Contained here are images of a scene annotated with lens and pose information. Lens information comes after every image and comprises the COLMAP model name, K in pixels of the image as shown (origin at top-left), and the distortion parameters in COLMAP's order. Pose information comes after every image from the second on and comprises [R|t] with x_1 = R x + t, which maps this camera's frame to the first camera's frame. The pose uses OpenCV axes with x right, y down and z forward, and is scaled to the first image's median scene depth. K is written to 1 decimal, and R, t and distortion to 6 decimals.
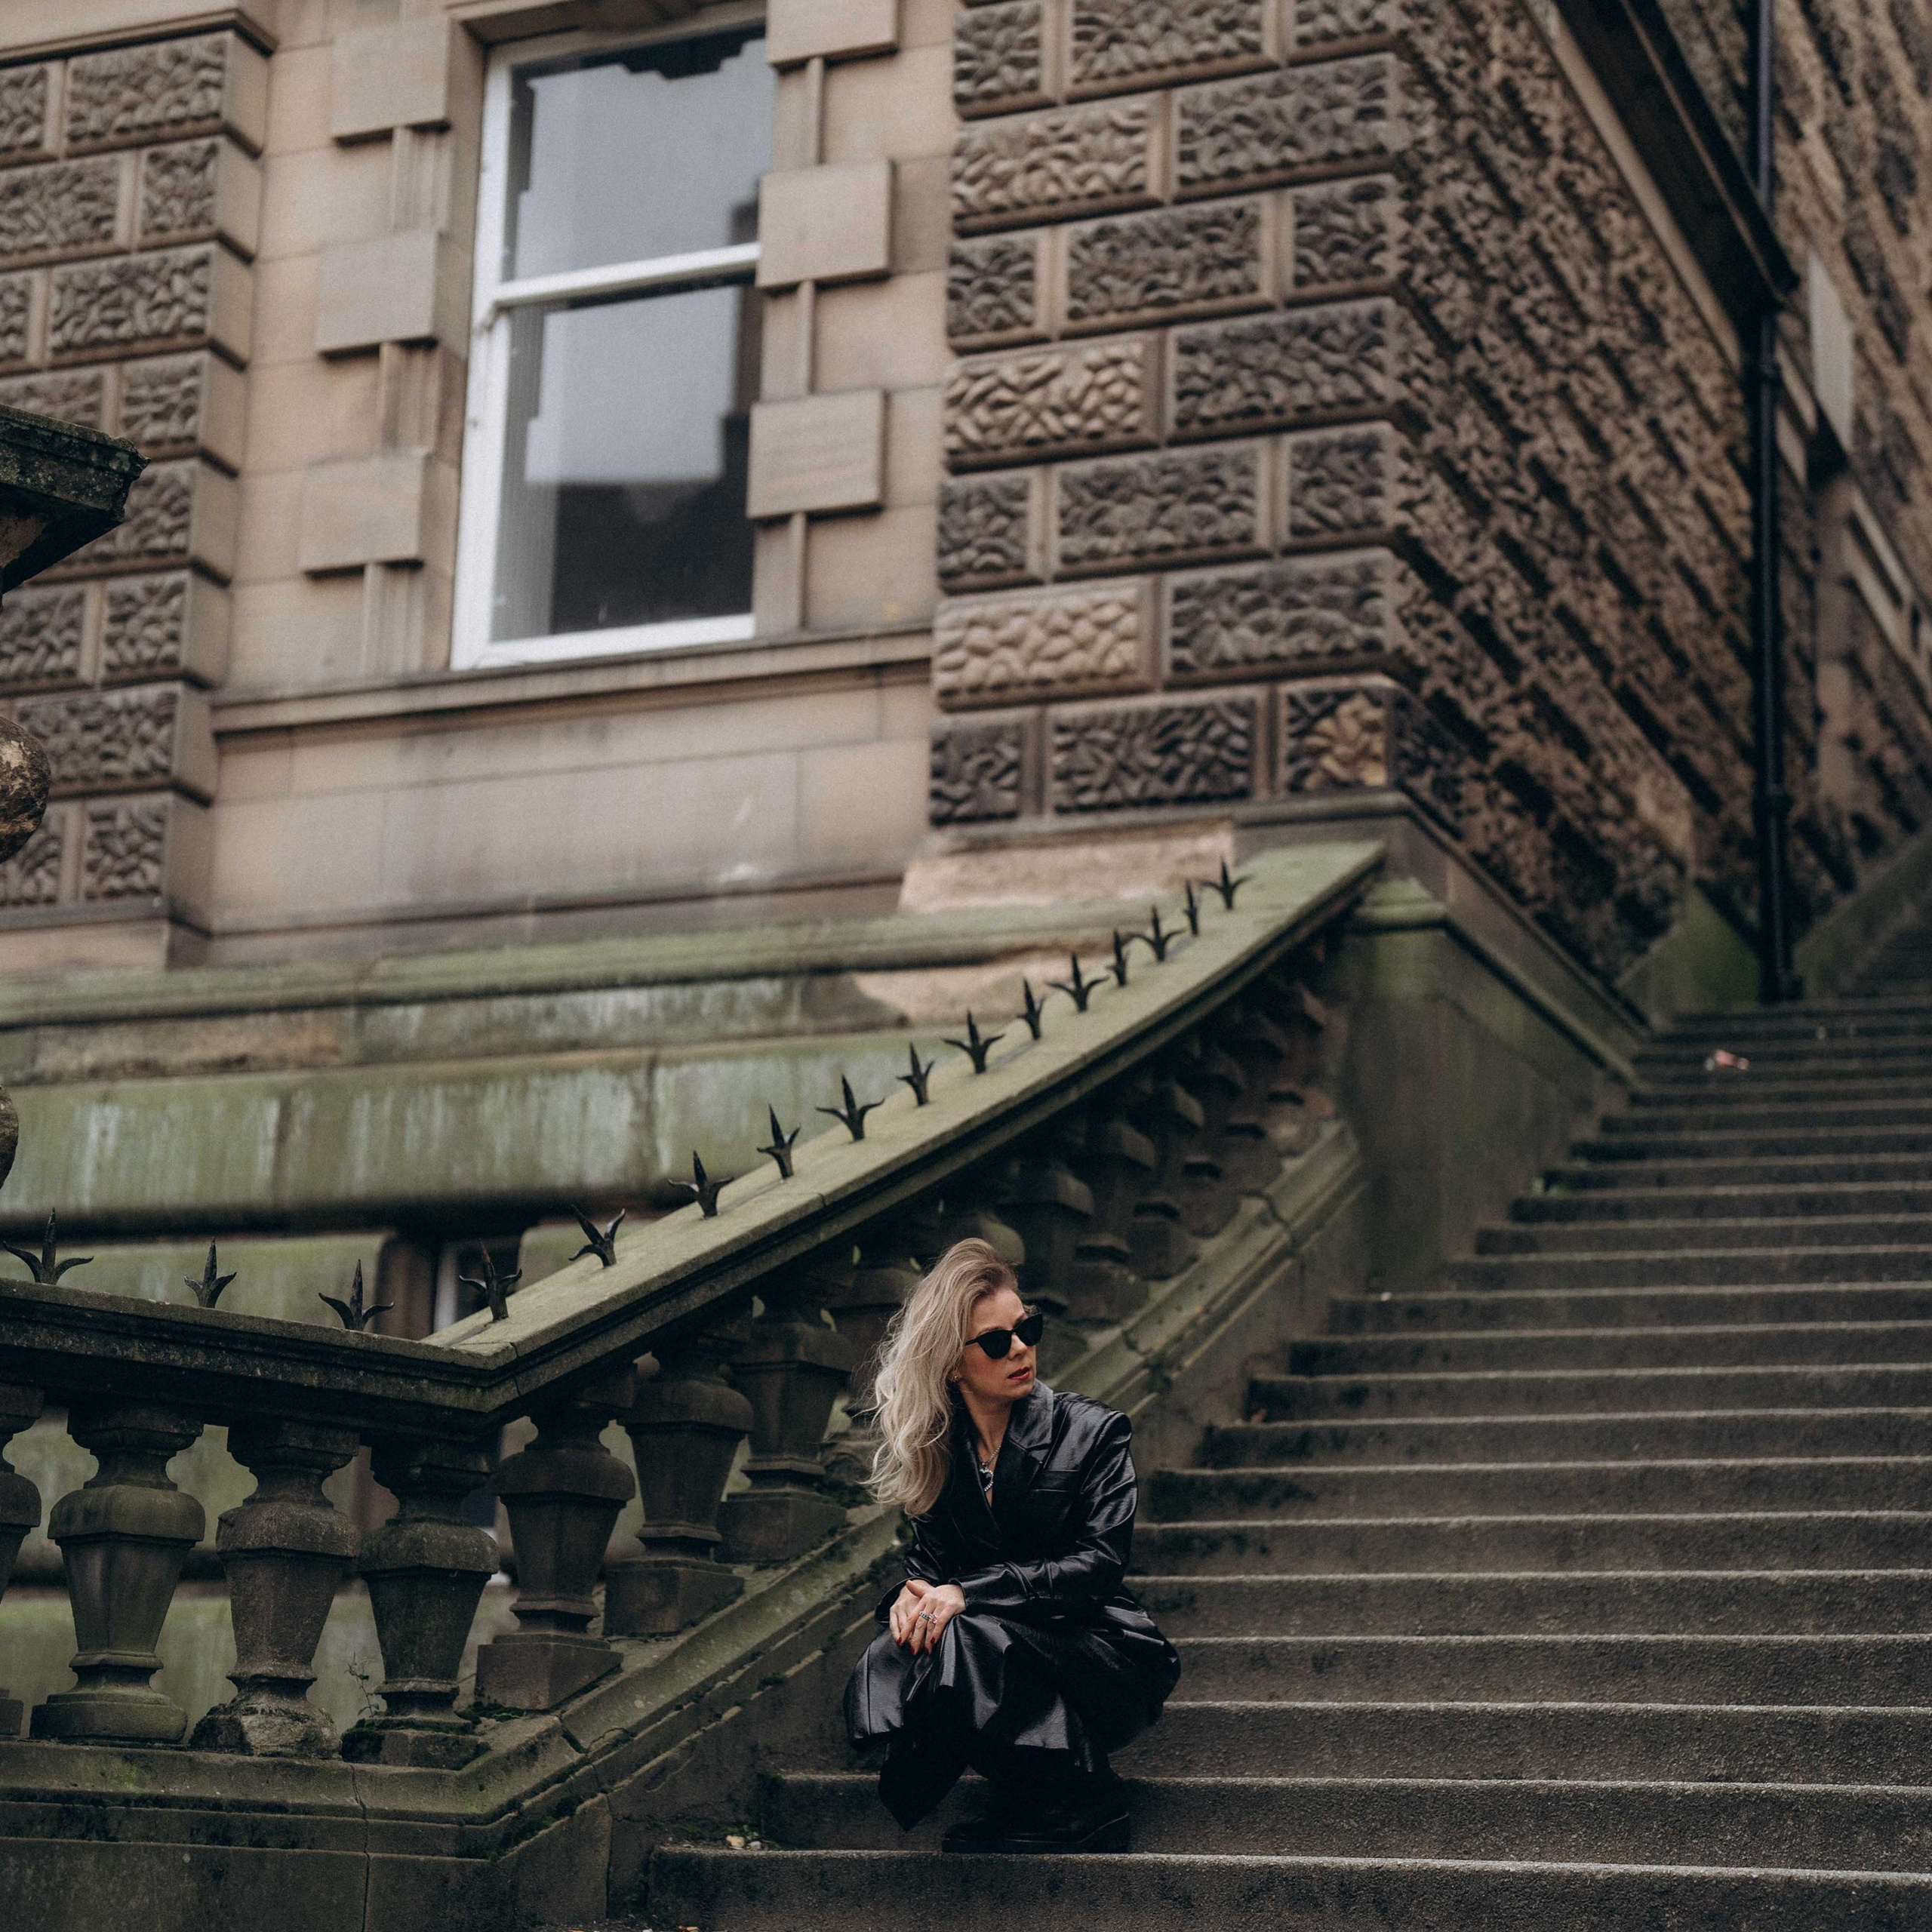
lens RADIAL K [[3943.4, 0, 966.0], [0, 3943.4, 966.0], [0, 0, 1]] dist [0.143953, -0.121652]
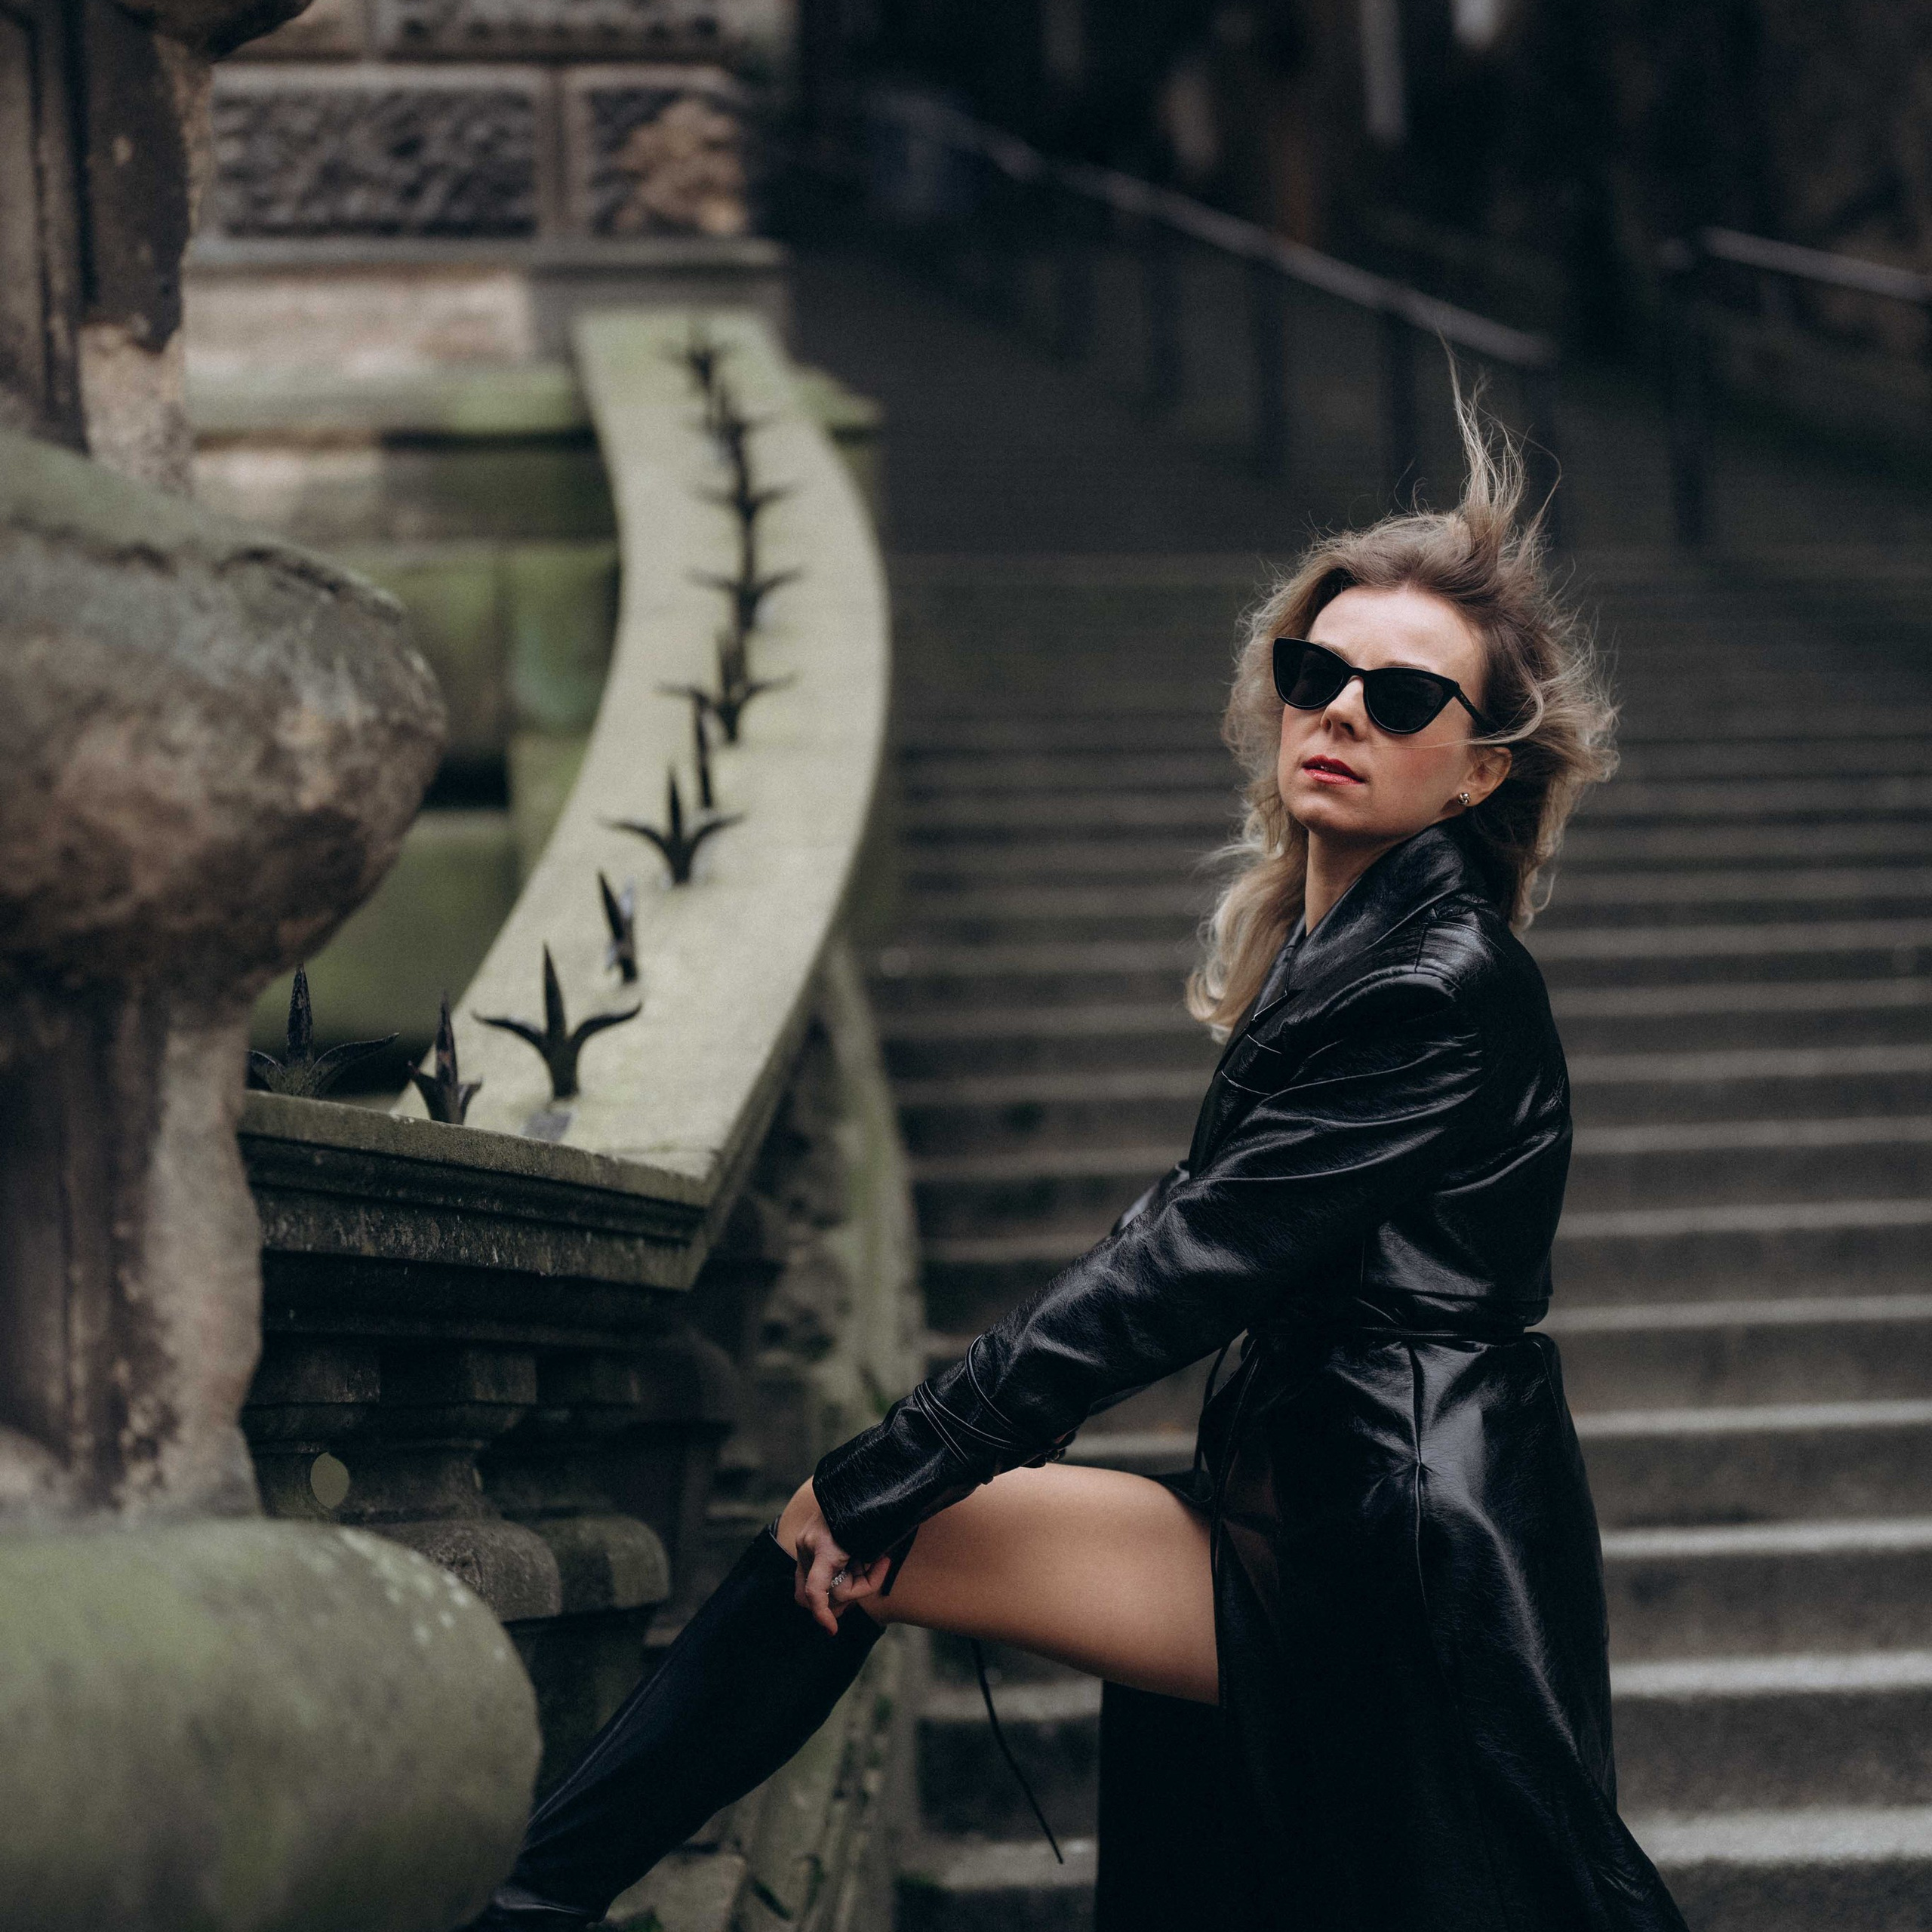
lens RADIAL K [[3952.5, 0, 966.0], [0, 3952.5, 966.0], [0, 0, 1]] dist [0.177546, -0.346798]
pose [[0.859842, -0.012905, 0.510397, -0.215885], [-0.042622, 0.994377, 0.096945, 0.013565], [-0.508778, -0.105111, 0.854457, 0.348129]]
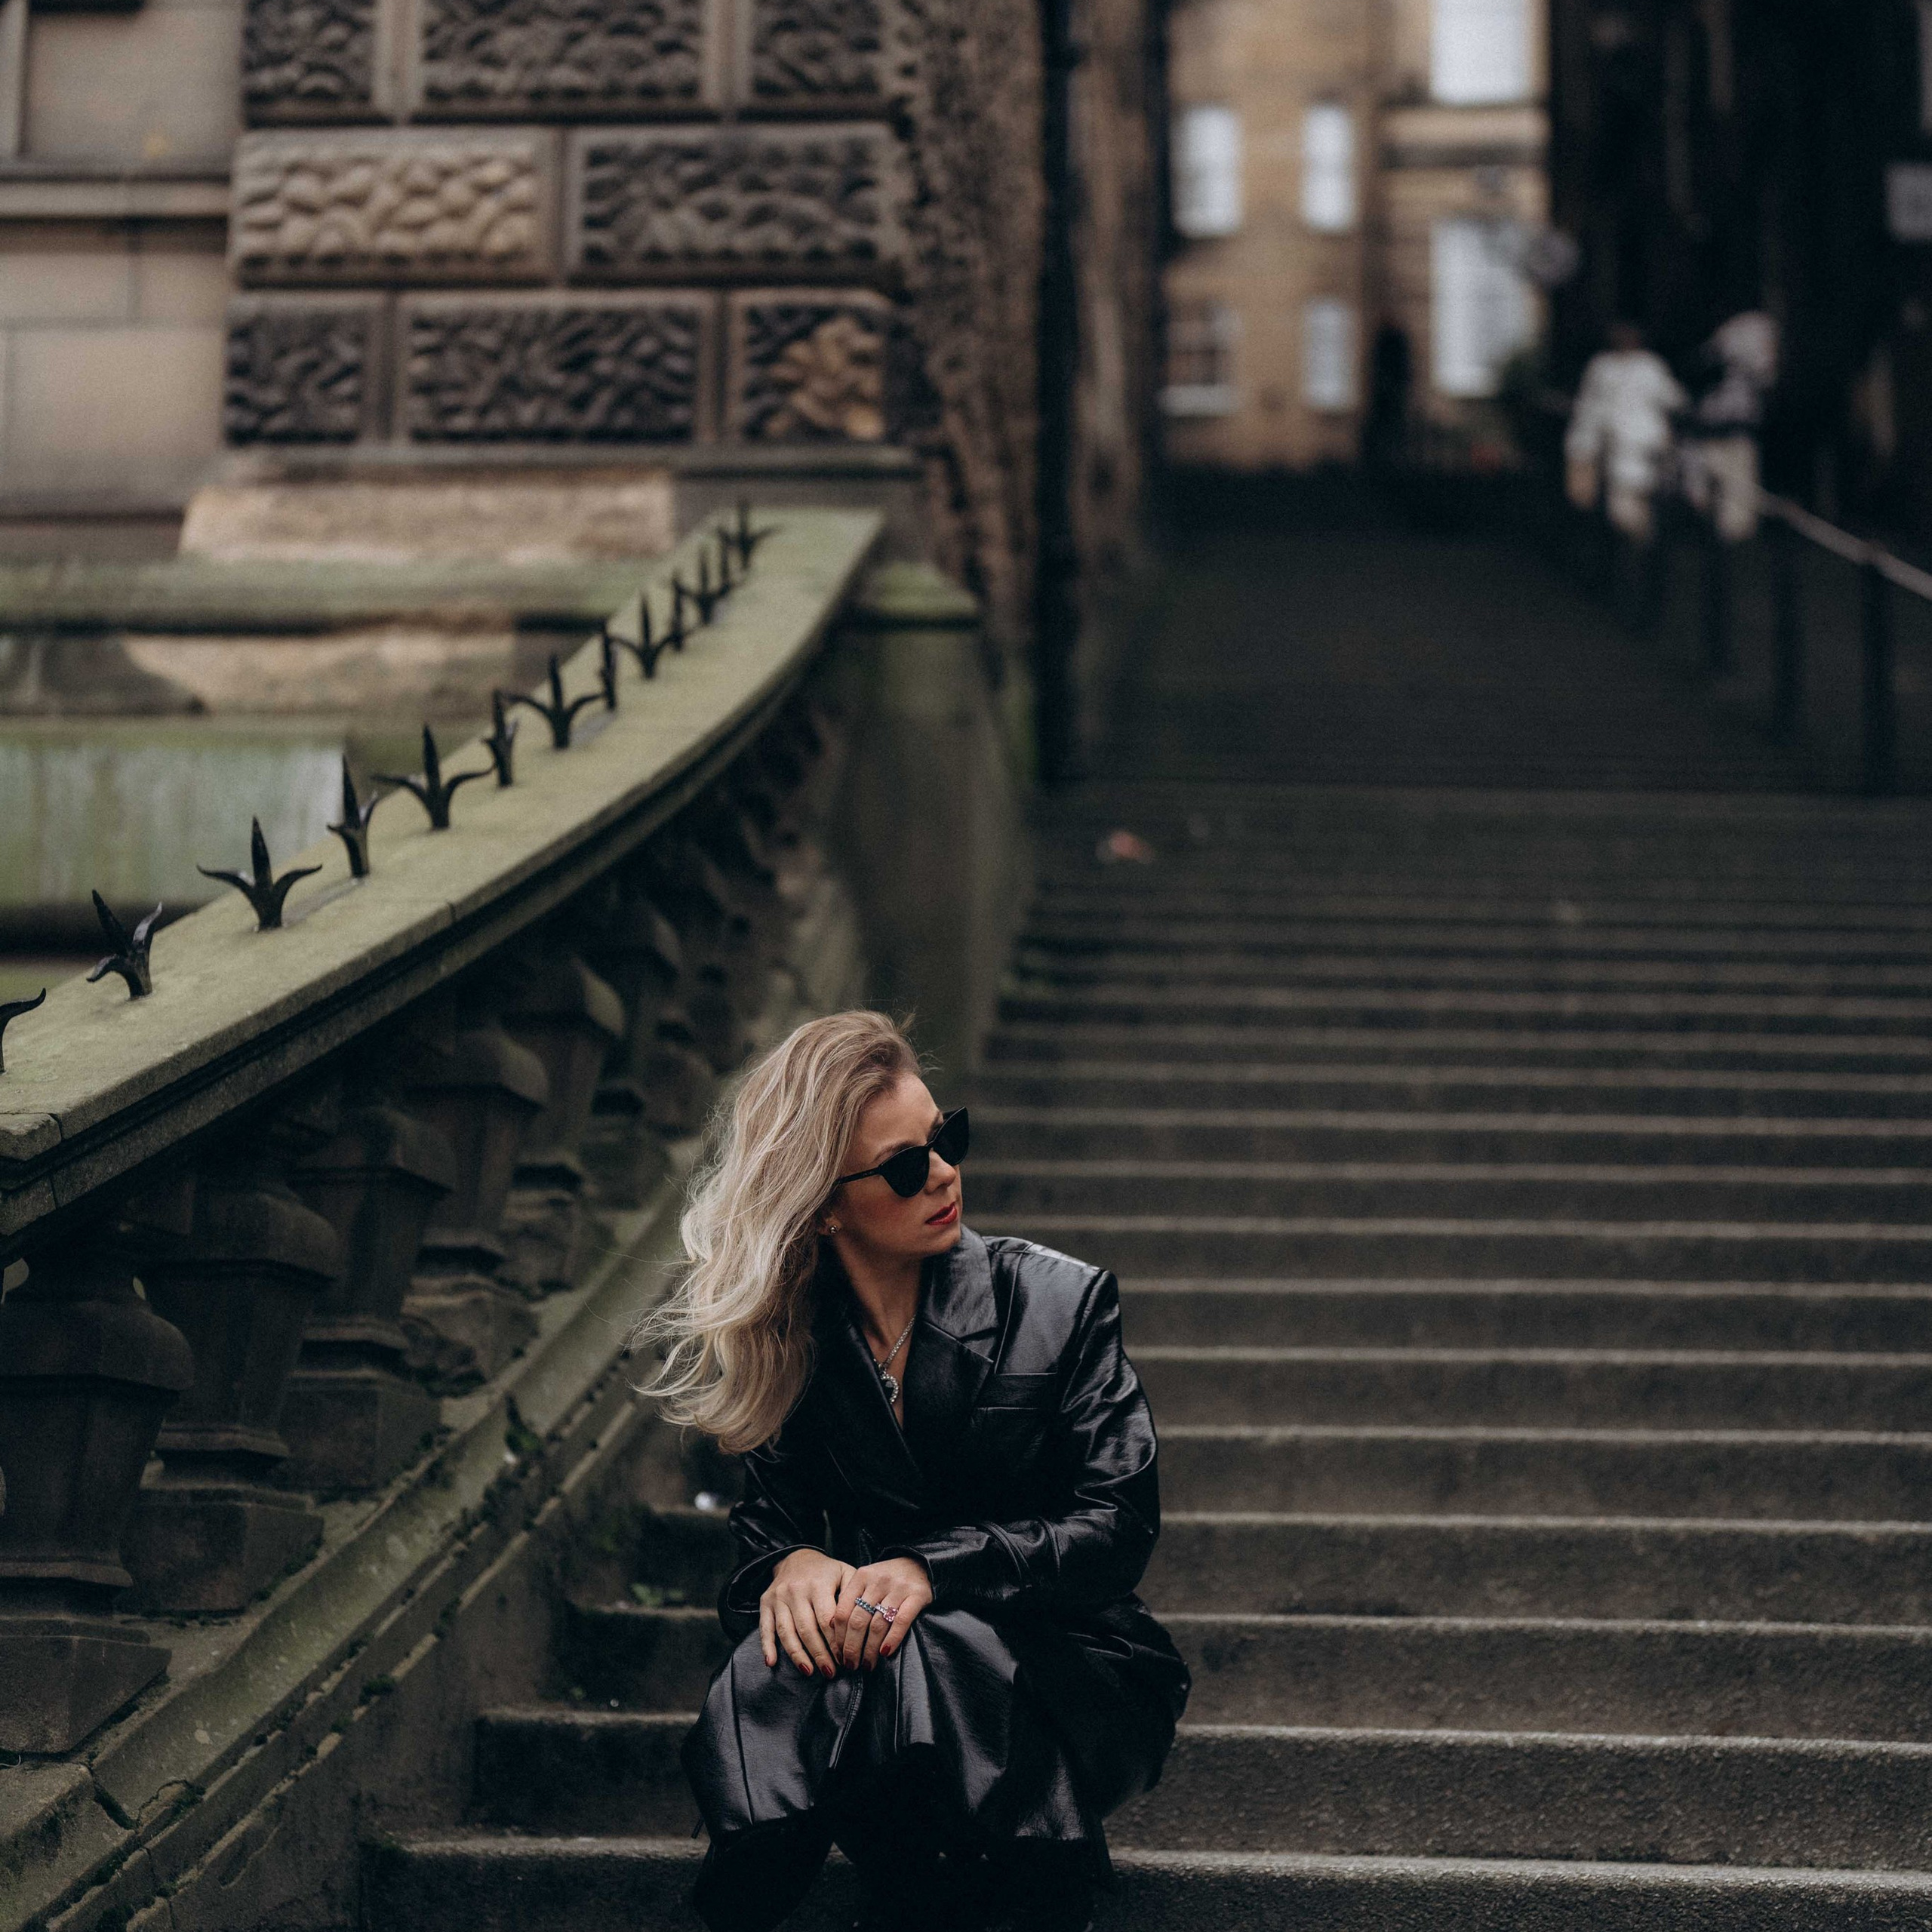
lens RADIAL K [[4010.4, 0, 966.0], [0, 4010.4, 966.0], [0, 0, 1]] dist [0.126806, 0.045043]
pose [[0.947930, 0.053349, 0.313979, -0.108919], [-0.065285, 0.997485, 0.027614, 0.031072], [-0.311716, -0.046674, 0.949028, 0.258033]]
